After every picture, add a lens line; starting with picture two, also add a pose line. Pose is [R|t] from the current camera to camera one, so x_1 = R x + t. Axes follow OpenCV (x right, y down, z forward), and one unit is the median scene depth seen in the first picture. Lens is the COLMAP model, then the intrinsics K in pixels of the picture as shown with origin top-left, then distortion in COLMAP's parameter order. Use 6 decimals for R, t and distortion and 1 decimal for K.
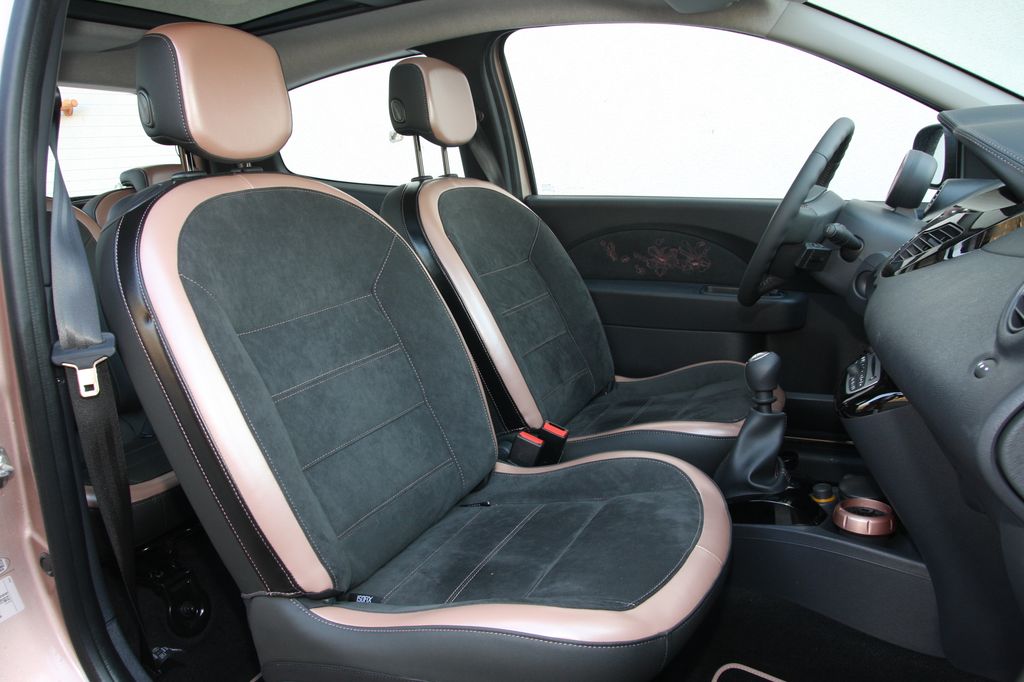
lens RADIAL K [[782.7, 0, 512.3], [0, 782.7, 348.2], [0, 0, 1]] dist [-0.113671, 0.078715]
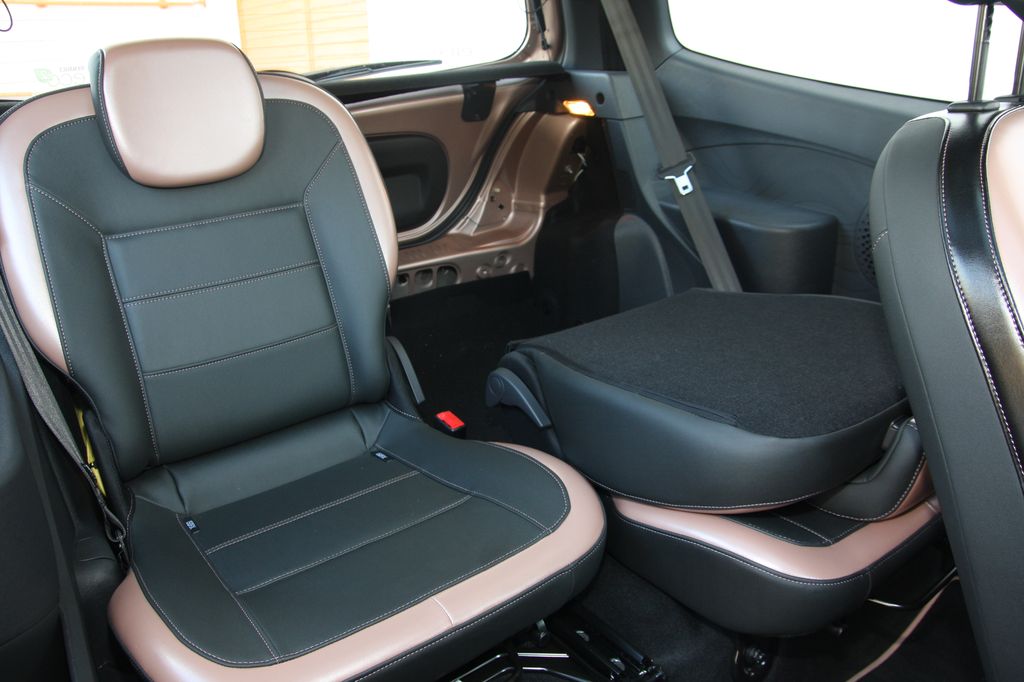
lens RADIAL K [[782.7, 0, 512.4], [0, 782.7, 355.7], [0, 0, 1]] dist [-0.113671, 0.078715]
pose [[0.897645, 0.208175, -0.388454, -0.208449], [-0.130599, 0.967467, 0.216682, -0.180682], [0.420924, -0.143772, 0.895630, 0.615680]]
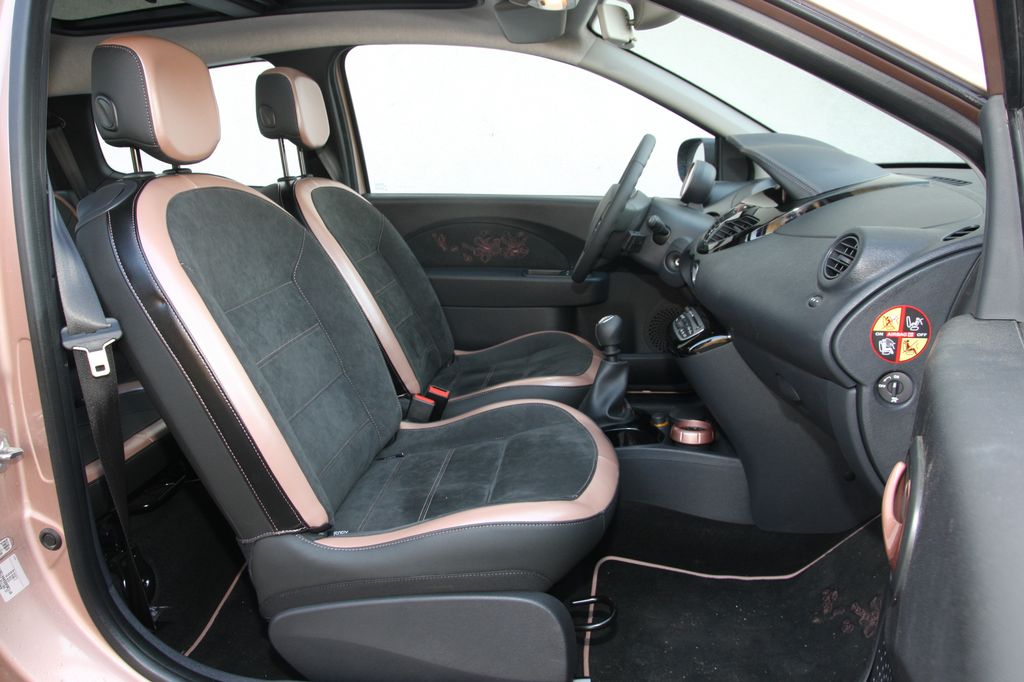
lens RADIAL K [[782.7, 0, 512.7], [0, 782.7, 342.9], [0, 0, 1]] dist [-0.113671, 0.078715]
pose [[0.940839, -0.057175, 0.333995, -0.256699], [0.057233, 0.998314, 0.009675, 0.027790], [-0.333985, 0.010013, 0.942525, -0.171196]]
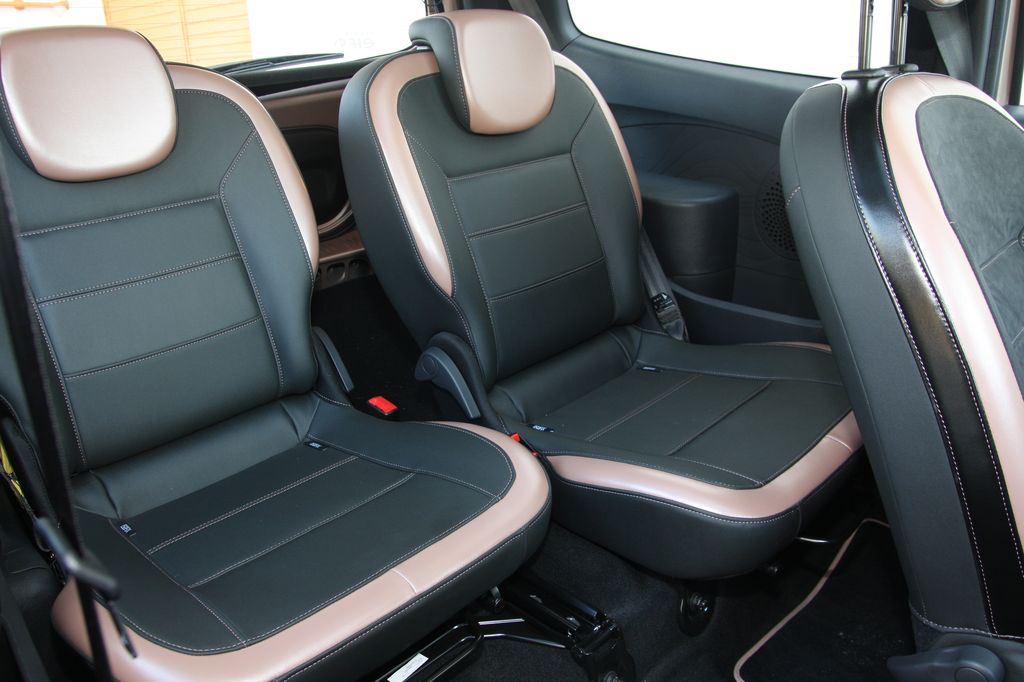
lens RADIAL K [[782.7, 0, 515.1], [0, 782.7, 349.8], [0, 0, 1]] dist [-0.113671, 0.078715]
pose [[0.952633, 0.146300, -0.266622, -0.230839], [-0.095106, 0.976031, 0.195753, -0.156472], [0.288869, -0.161123, 0.943713, 0.583155]]
